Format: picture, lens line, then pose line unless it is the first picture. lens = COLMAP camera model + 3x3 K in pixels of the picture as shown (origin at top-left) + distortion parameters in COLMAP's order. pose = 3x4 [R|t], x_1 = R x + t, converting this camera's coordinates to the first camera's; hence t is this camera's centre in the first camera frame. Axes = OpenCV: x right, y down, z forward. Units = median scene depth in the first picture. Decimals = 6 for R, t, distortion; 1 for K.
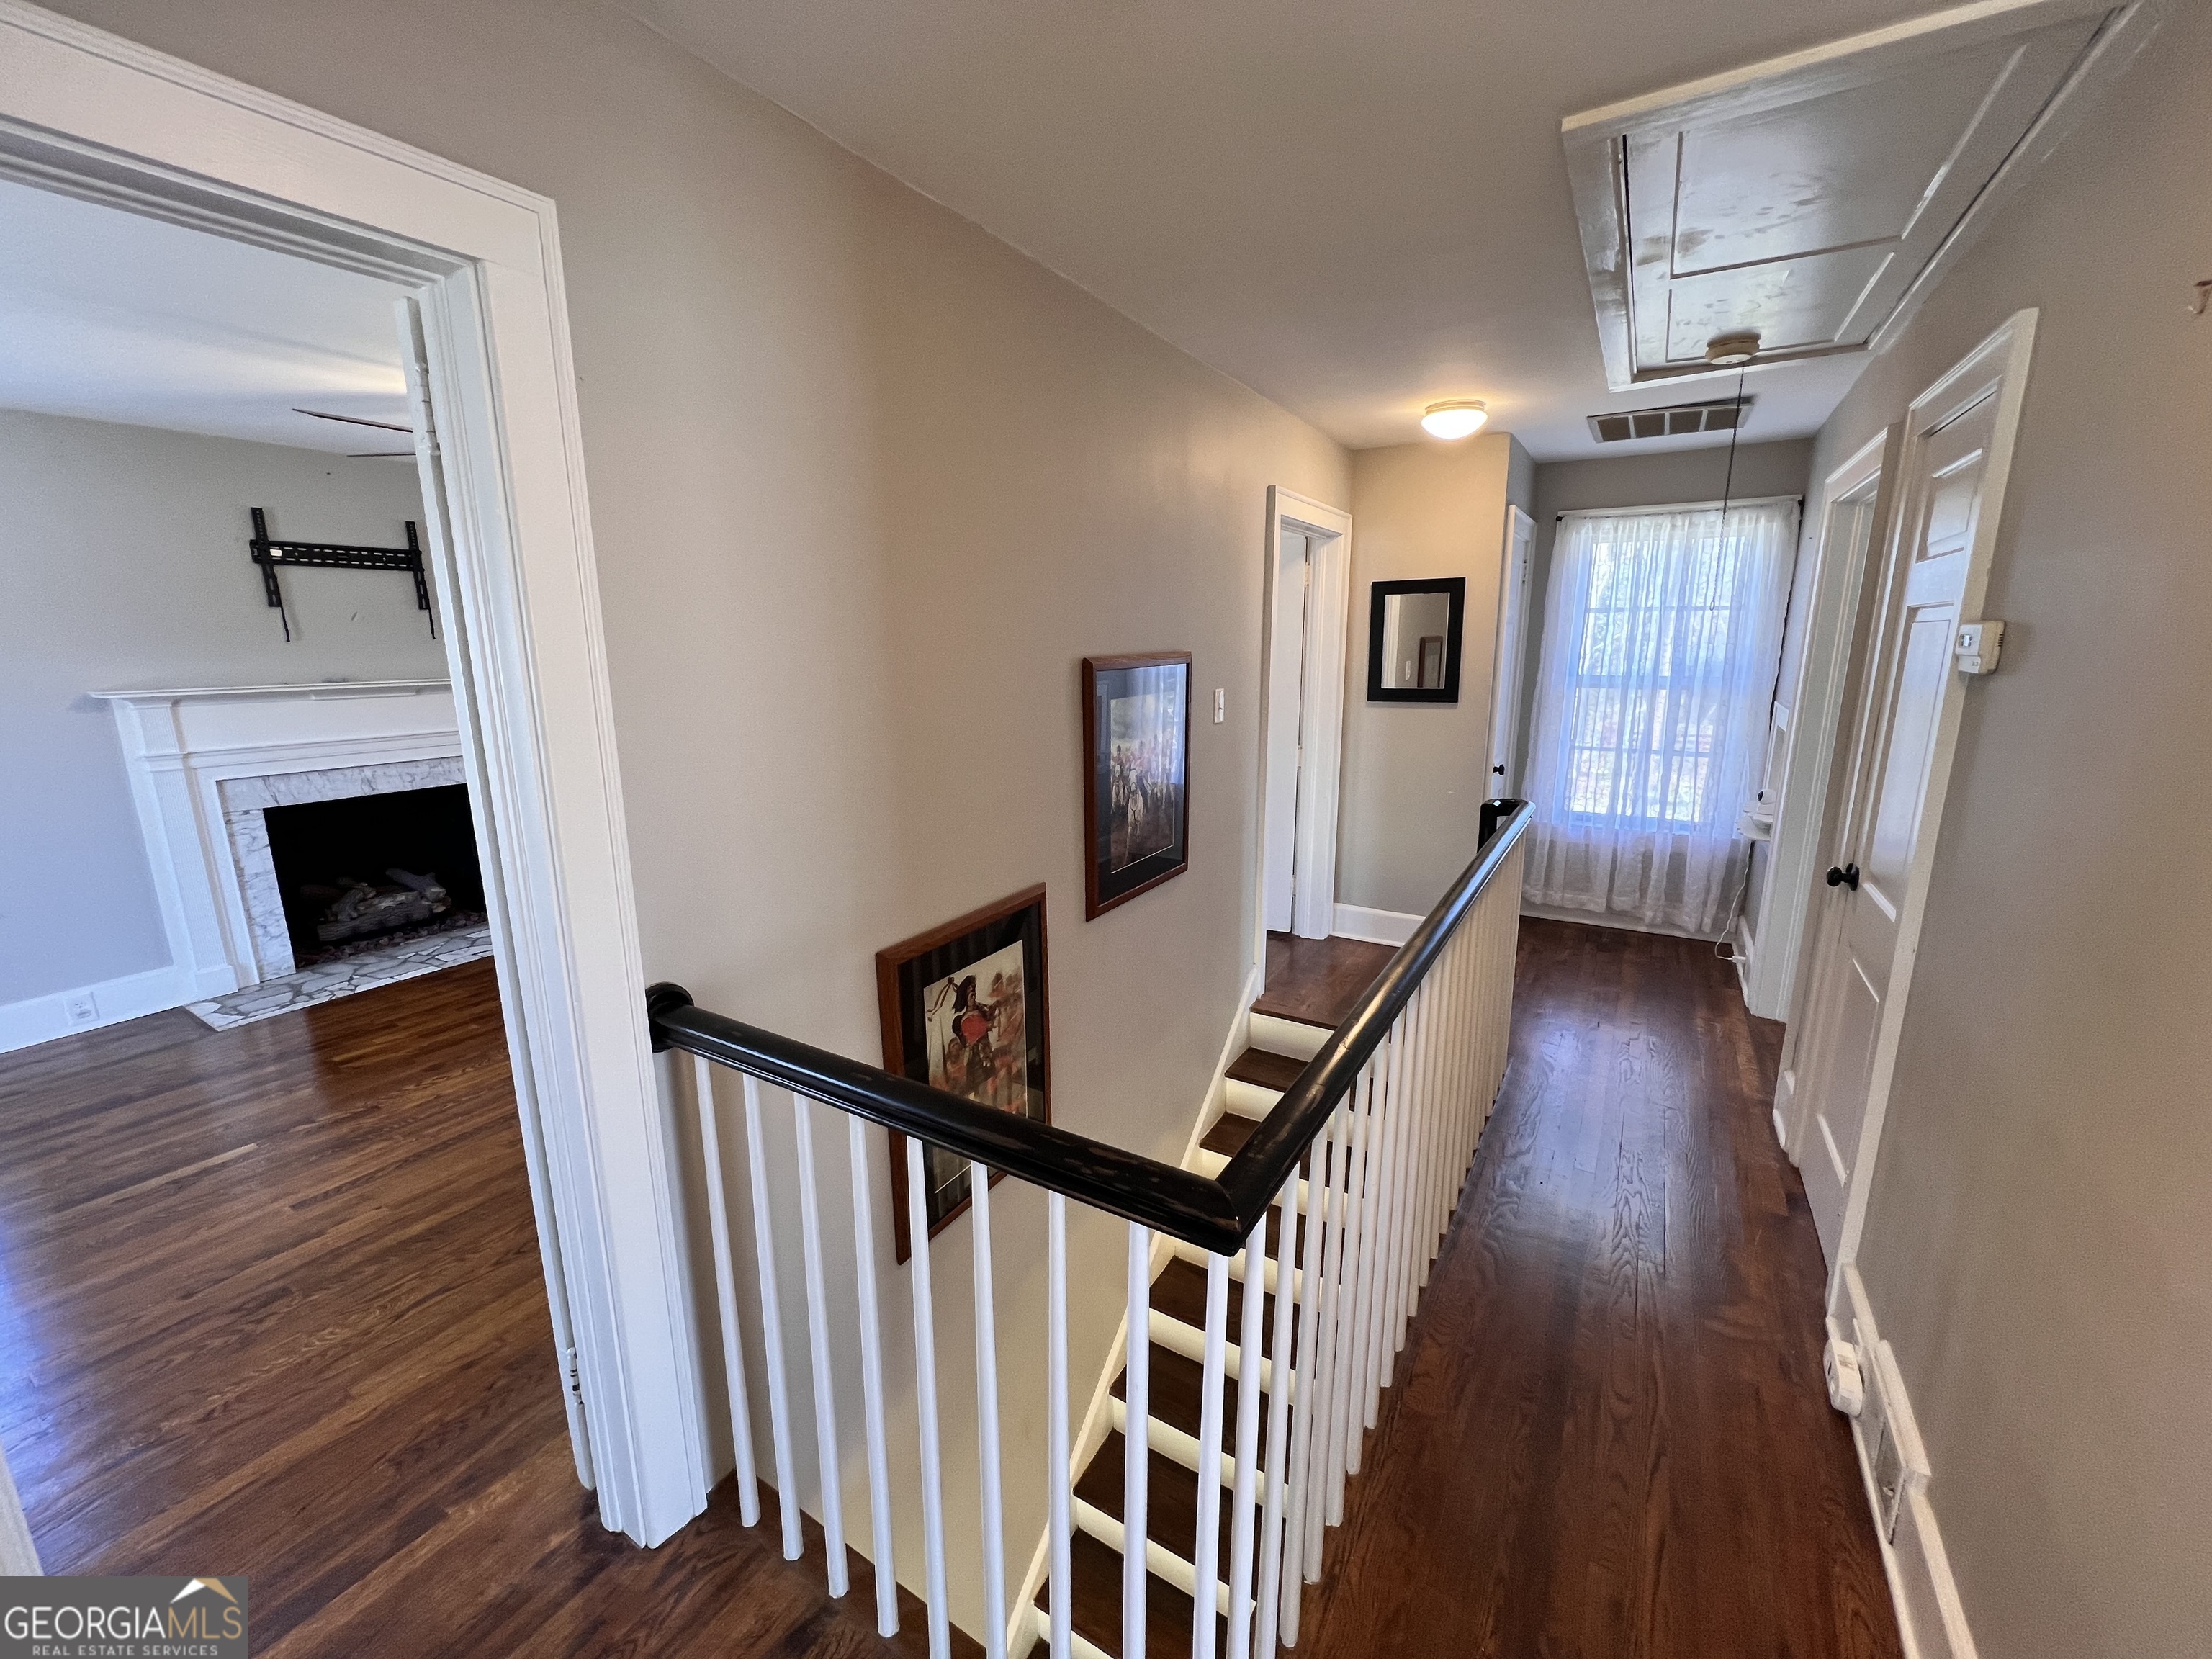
lens RADIAL K [[886.2, 0, 1103.3], [0, 886.2, 827.2], [0, 0, 1]] dist [-0.005056, 0.001093]
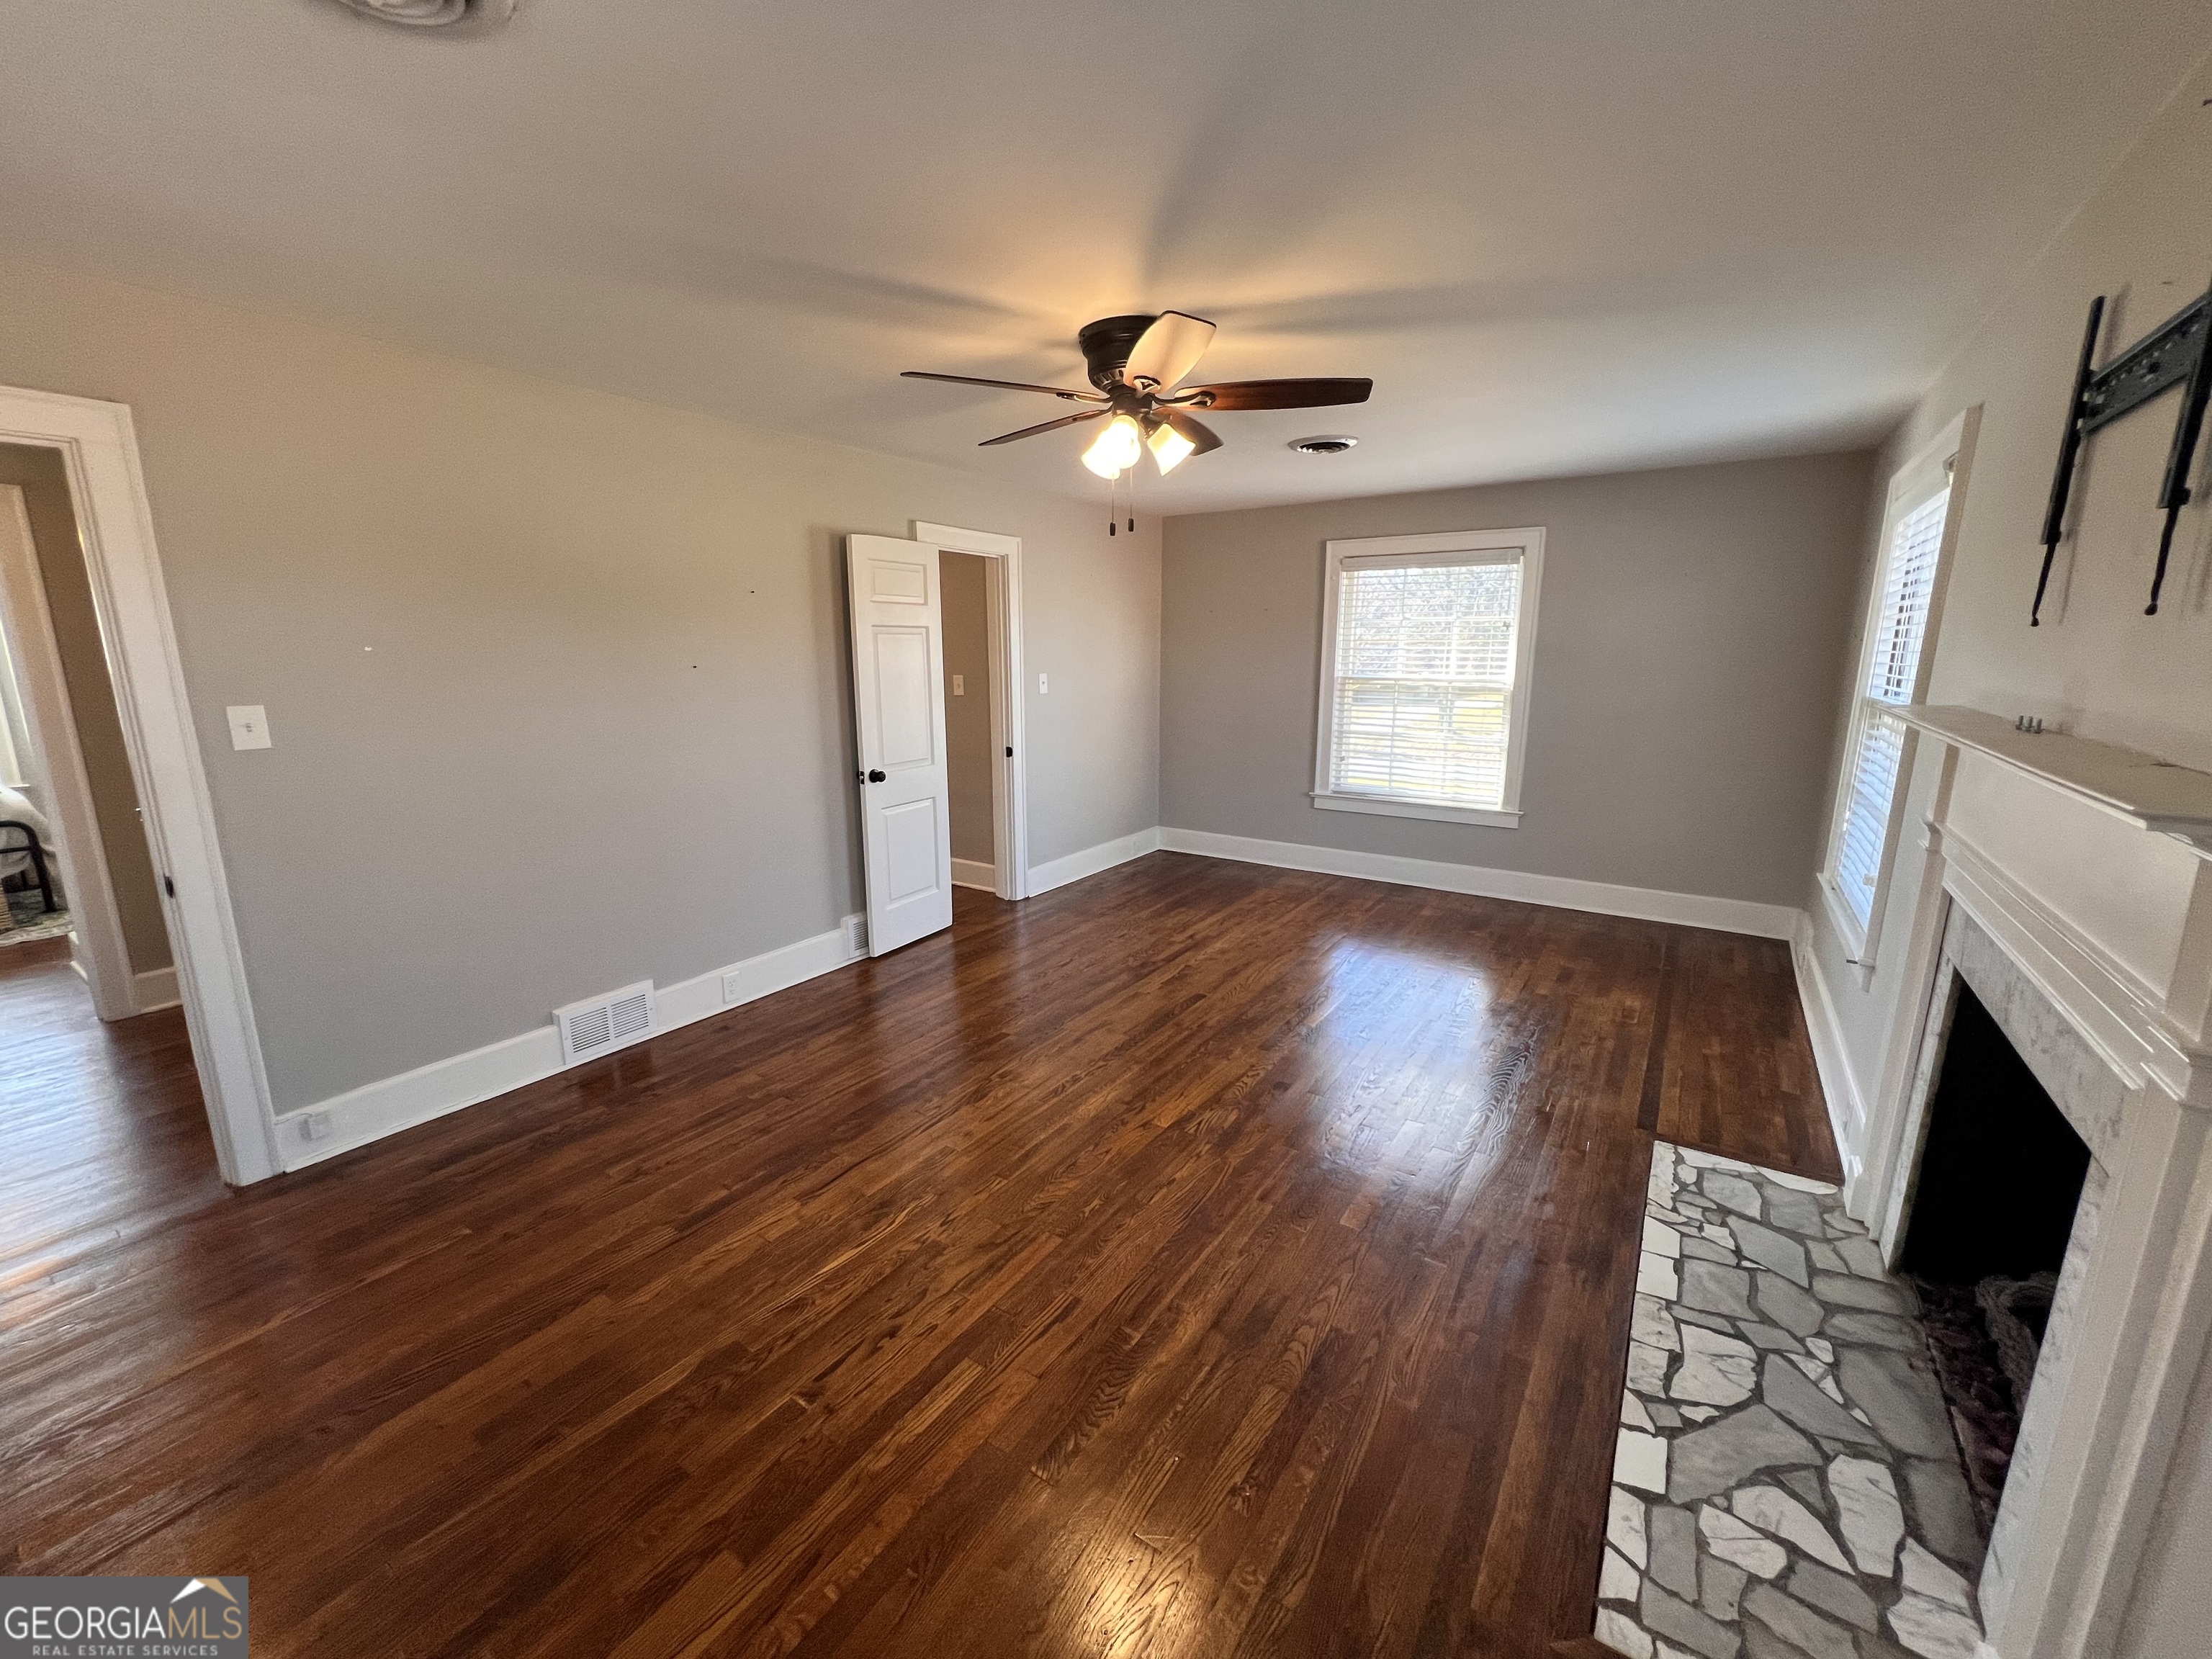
lens RADIAL K [[886.2, 0, 1092.3], [0, 886.2, 832.5], [0, 0, 1]] dist [-0.005056, 0.001093]
pose [[-0.998290, -0.003438, 0.058357, -0.502022], [0.020759, 0.912357, 0.408869, -0.300840], [-0.054648, 0.409382, -0.910725, 1.450090]]
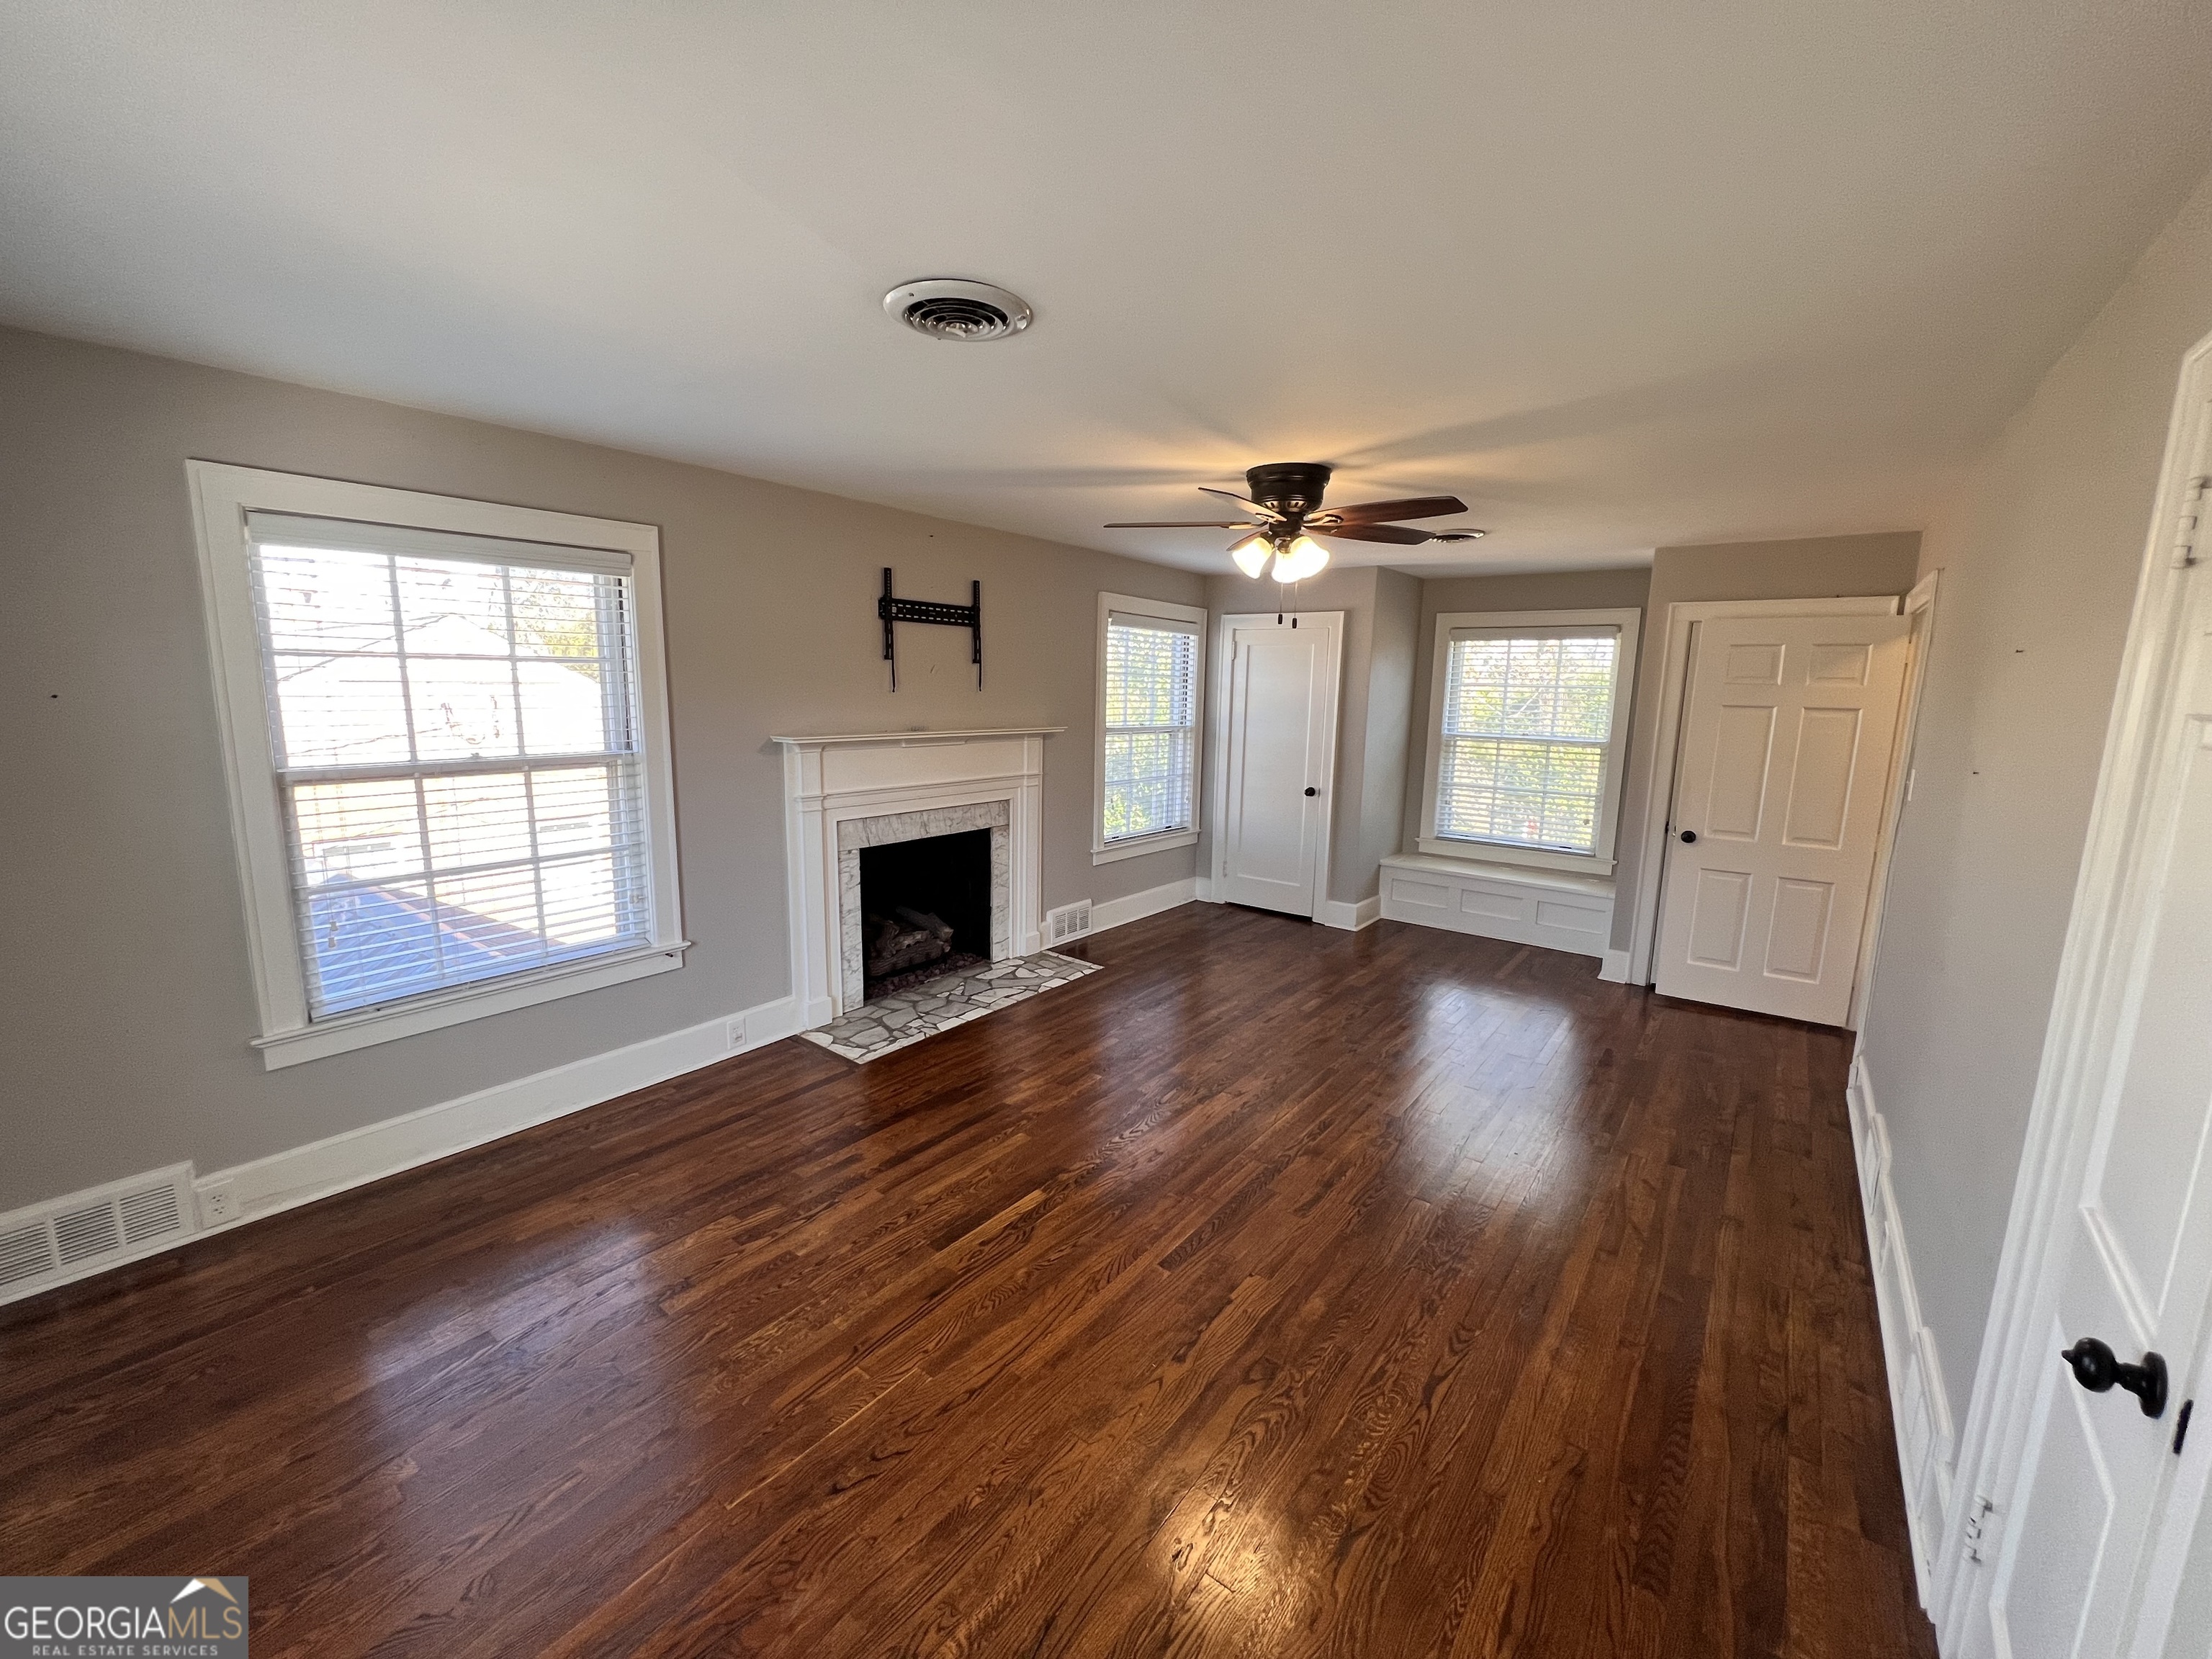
lens RADIAL K [[886.2, 0, 1098.8], [0, 886.2, 828.2], [0, 0, 1]] dist [-0.005056, 0.001093]
pose [[0.993529, 0.042978, -0.105131, -0.561787], [-0.048183, 0.997709, -0.047481, -0.008800], [0.102849, 0.052240, 0.993324, -0.019764]]
